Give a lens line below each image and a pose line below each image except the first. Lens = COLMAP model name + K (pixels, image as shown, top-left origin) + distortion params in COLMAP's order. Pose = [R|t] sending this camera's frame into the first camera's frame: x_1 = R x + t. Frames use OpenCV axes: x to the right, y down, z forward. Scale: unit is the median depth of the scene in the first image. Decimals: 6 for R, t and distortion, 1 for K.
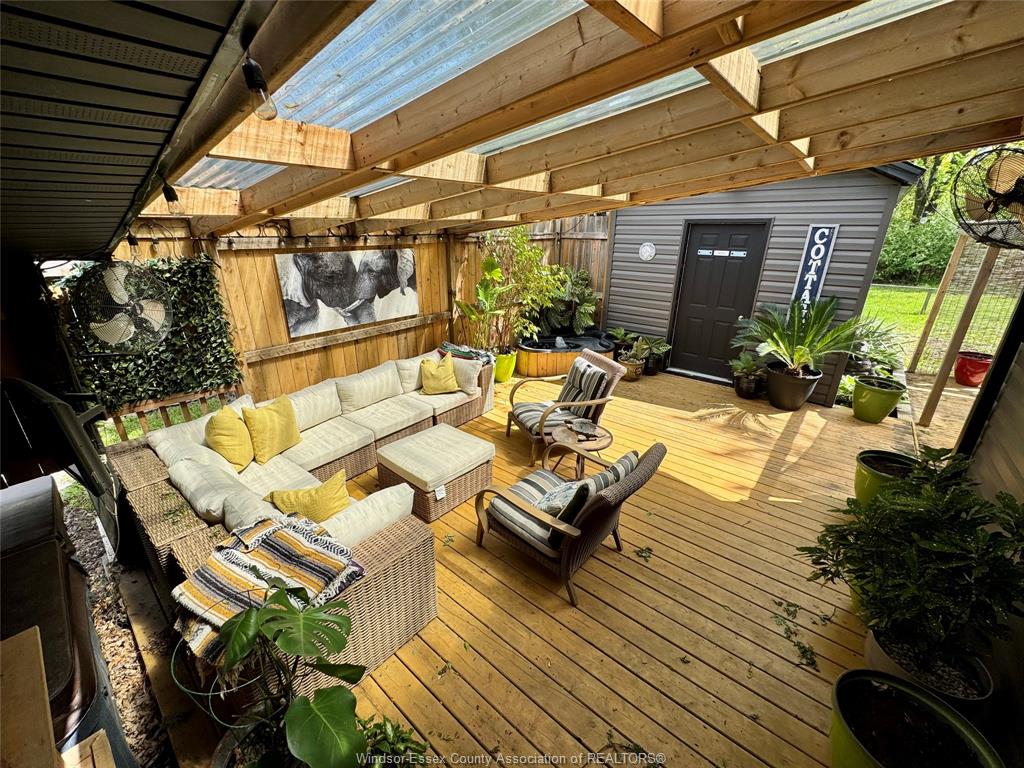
lens RADIAL K [[407.8, 0, 515.3], [0, 407.8, 384.2], [0, 0, 1]] dist [-0.002297, 0.000599]
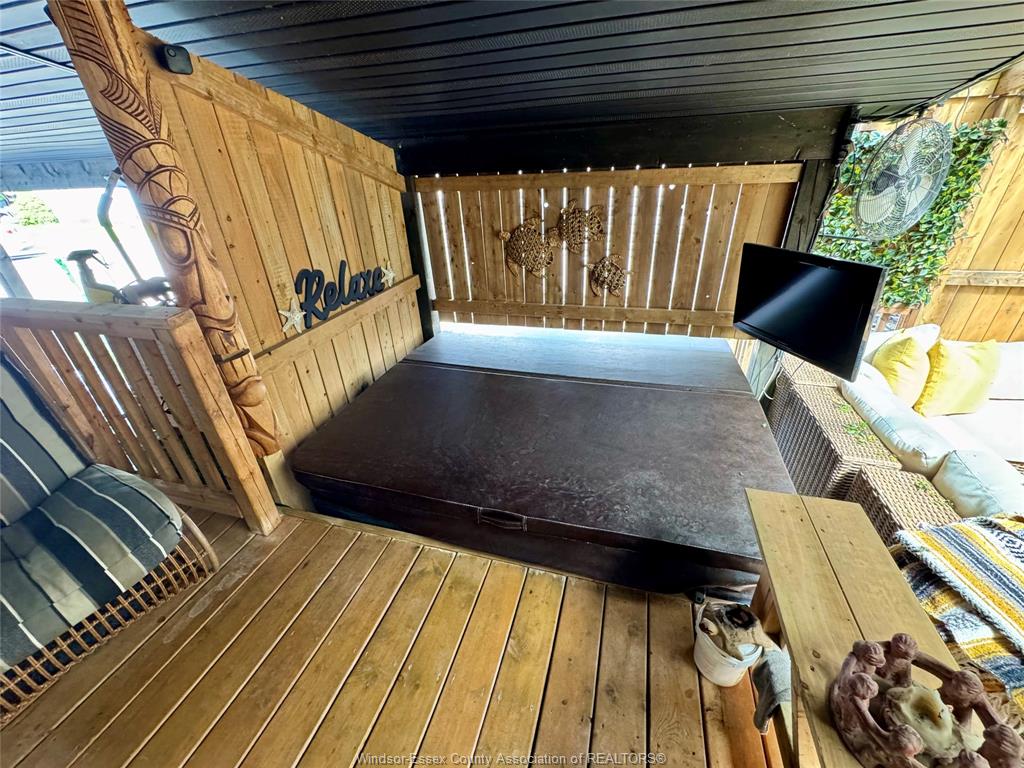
lens RADIAL K [[407.8, 0, 512.8], [0, 407.8, 385.7], [0, 0, 1]] dist [-0.002297, 0.000599]
pose [[0.395837, 0.422474, -0.815370, -0.221757], [-0.285081, 0.900557, 0.328215, 0.074409], [0.872950, 0.102527, 0.476914, -0.021042]]
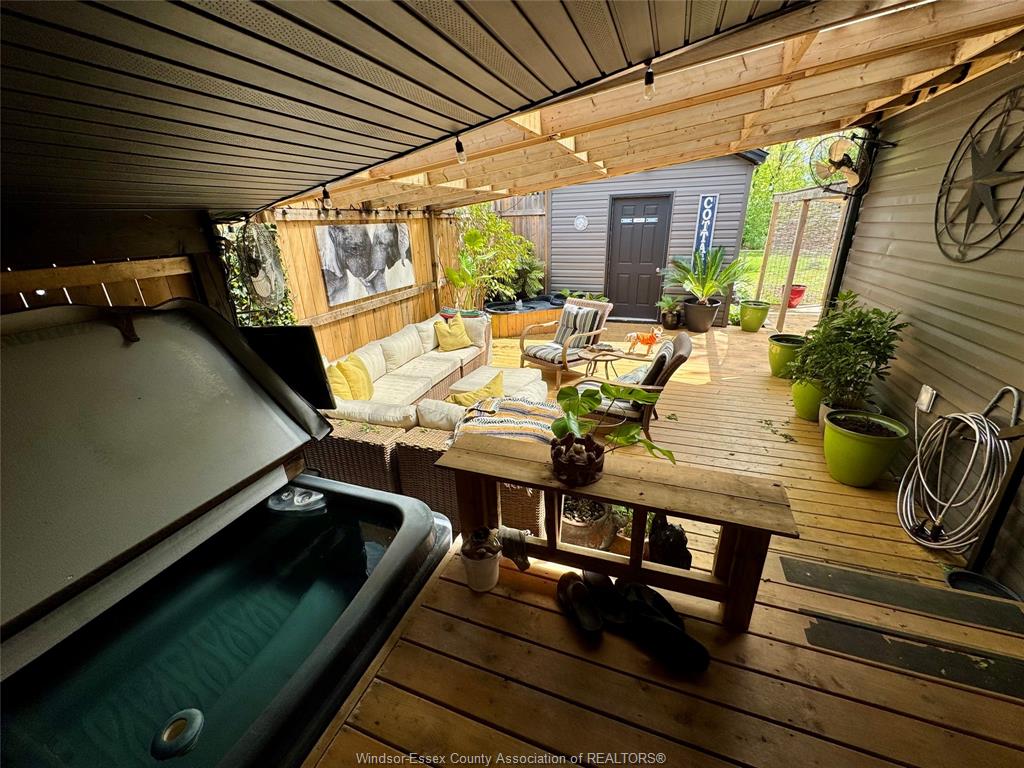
lens RADIAL K [[407.8, 0, 513.8], [0, 407.8, 385.7], [0, 0, 1]] dist [-0.002297, 0.000599]
pose [[0.944714, -0.152488, 0.290281, -0.362407], [0.148534, 0.988261, 0.035743, 0.101451], [-0.292324, 0.009349, 0.956274, -0.125408]]
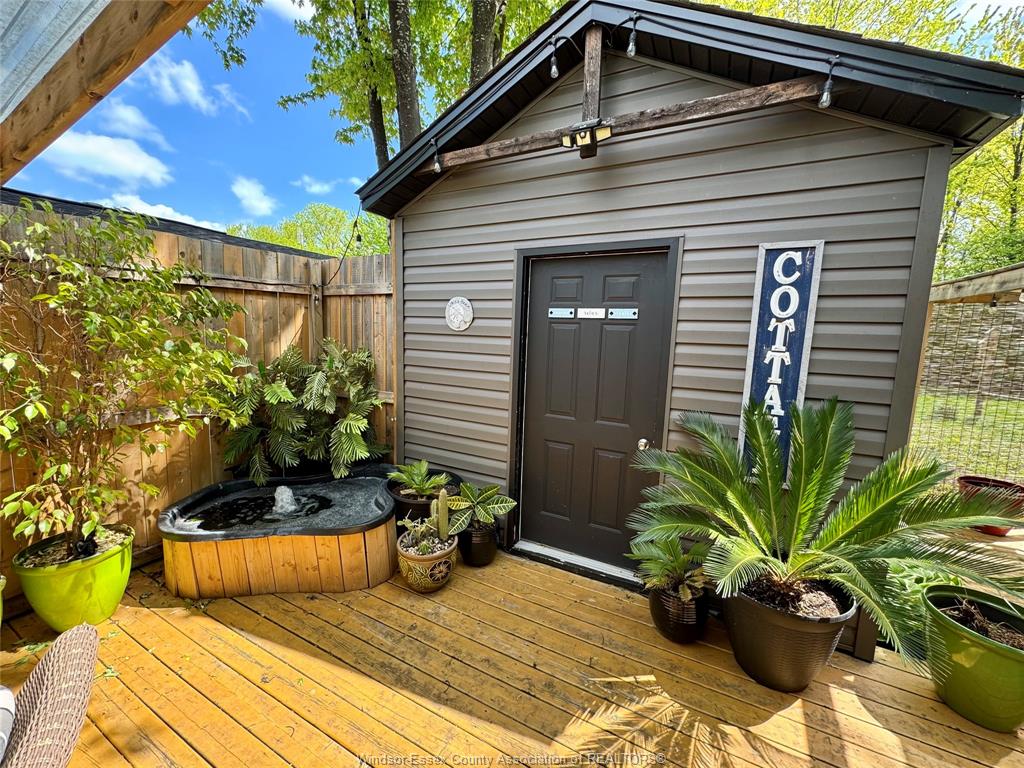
lens RADIAL K [[407.8, 0, 513.2], [0, 407.8, 384.5], [0, 0, 1]] dist [-0.002297, 0.000599]
pose [[0.979152, -0.006101, 0.203038, 0.352360], [0.052321, 0.973398, -0.223067, -0.149435], [-0.196276, 0.229040, 0.953424, 0.639644]]
